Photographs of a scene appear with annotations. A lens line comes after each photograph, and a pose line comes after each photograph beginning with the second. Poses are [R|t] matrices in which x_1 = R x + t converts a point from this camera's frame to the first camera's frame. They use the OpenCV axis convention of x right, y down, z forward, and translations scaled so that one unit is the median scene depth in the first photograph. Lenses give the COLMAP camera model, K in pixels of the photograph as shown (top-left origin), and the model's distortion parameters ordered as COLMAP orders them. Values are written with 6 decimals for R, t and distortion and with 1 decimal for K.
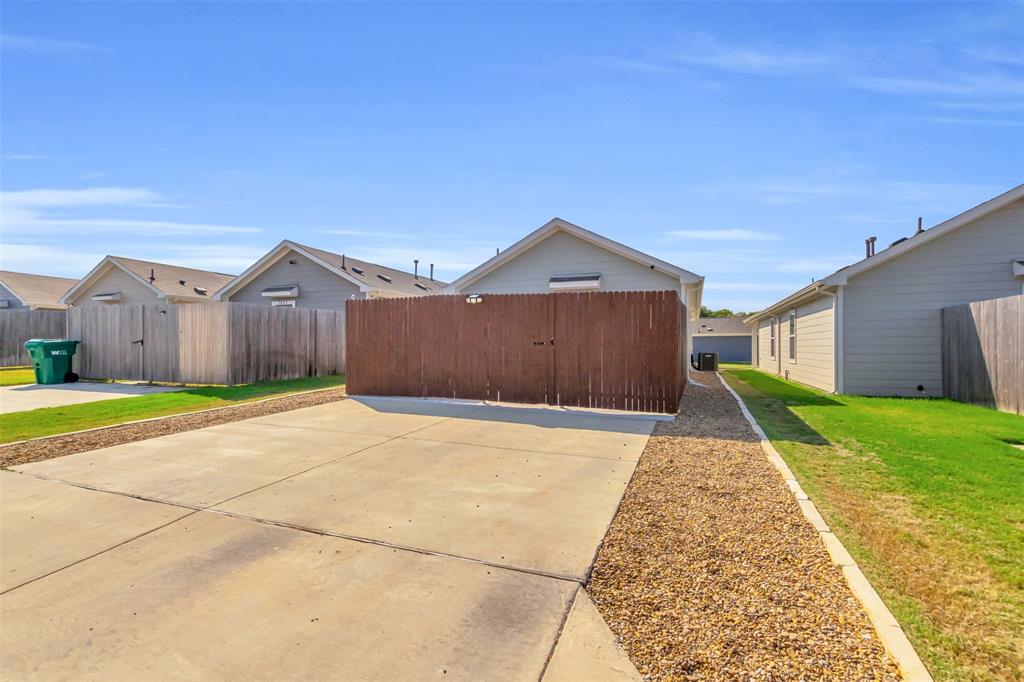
lens RADIAL K [[473.1, 0, 507.4], [0, 473.1, 341.3], [0, 0, 1]] dist [0.005270, -0.001460]
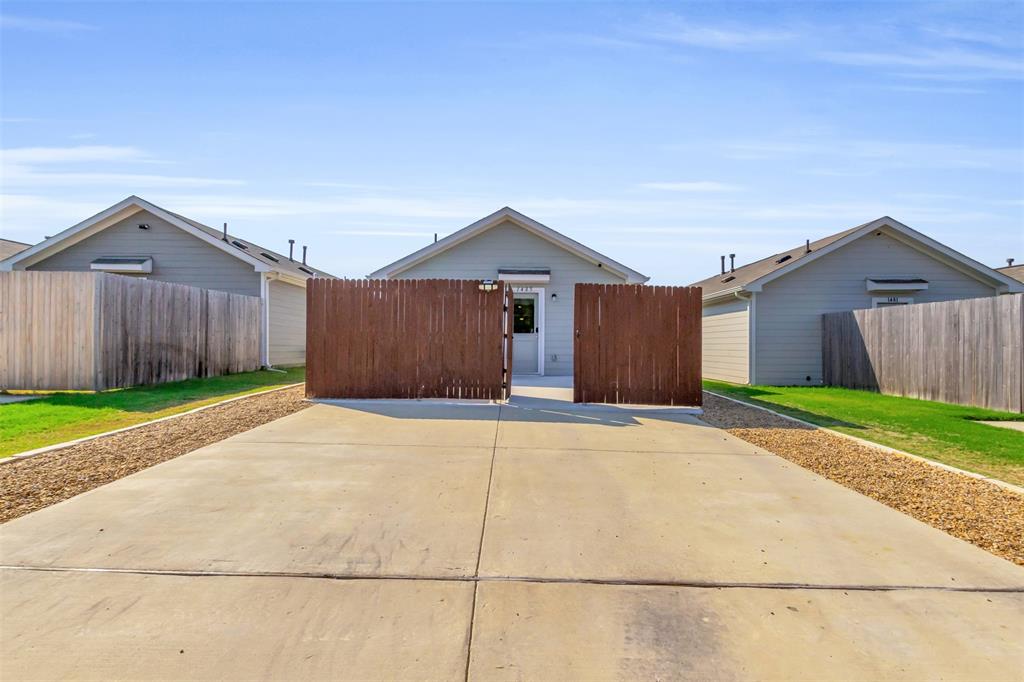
lens RADIAL K [[473.1, 0, 512.9], [0, 473.1, 340.7], [0, 0, 1]] dist [0.005270, -0.001460]
pose [[0.933051, 0.012392, 0.359532, -0.271455], [-0.013727, 0.999905, 0.001159, 0.009358], [-0.359483, -0.006017, 0.933132, 0.124631]]
